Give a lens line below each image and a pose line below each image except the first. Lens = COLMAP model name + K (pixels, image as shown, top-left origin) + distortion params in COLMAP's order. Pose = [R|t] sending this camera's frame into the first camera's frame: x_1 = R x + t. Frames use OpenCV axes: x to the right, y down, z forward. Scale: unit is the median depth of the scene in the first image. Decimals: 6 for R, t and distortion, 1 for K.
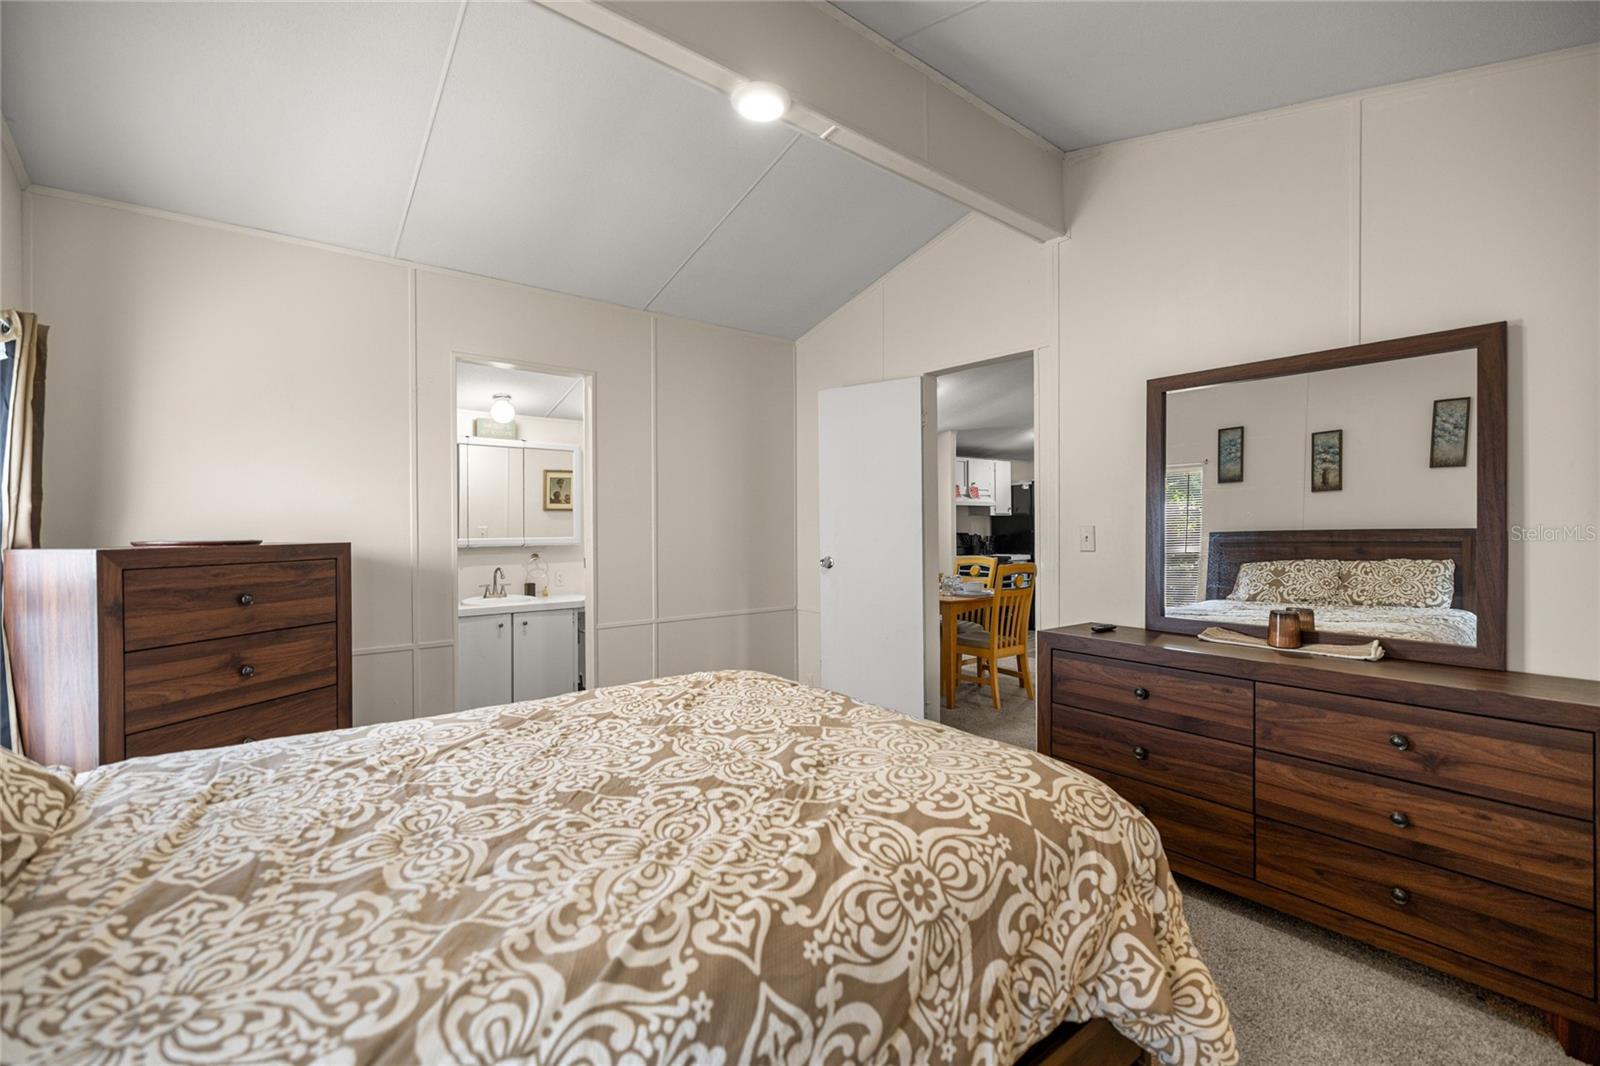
lens RADIAL K [[676.9, 0, 804.1], [0, 676.9, 530.6], [0, 0, 1]] dist [-0.002175, -0.000773]
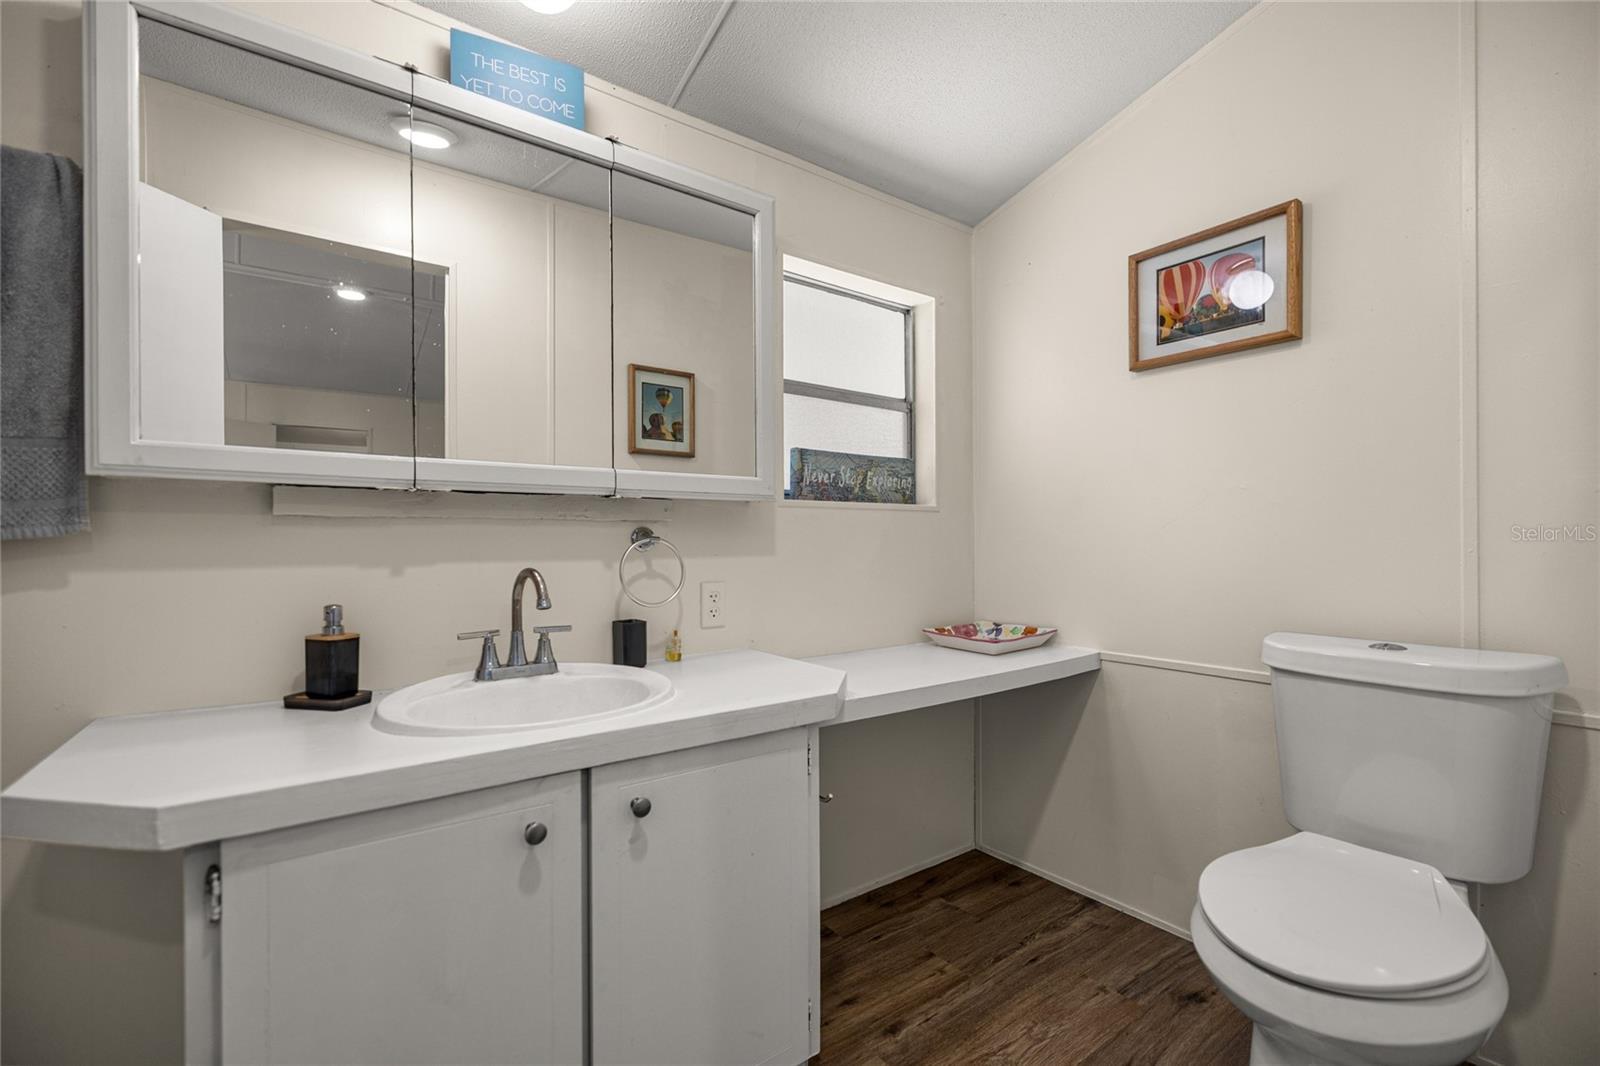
lens RADIAL K [[676.9, 0, 794.7], [0, 676.9, 537.1], [0, 0, 1]] dist [-0.002175, -0.000773]
pose [[0.997974, -0.002239, -0.063590, -0.308348], [0.001655, 0.999956, -0.009238, 0.042061], [0.063608, 0.009114, 0.997933, 0.691817]]
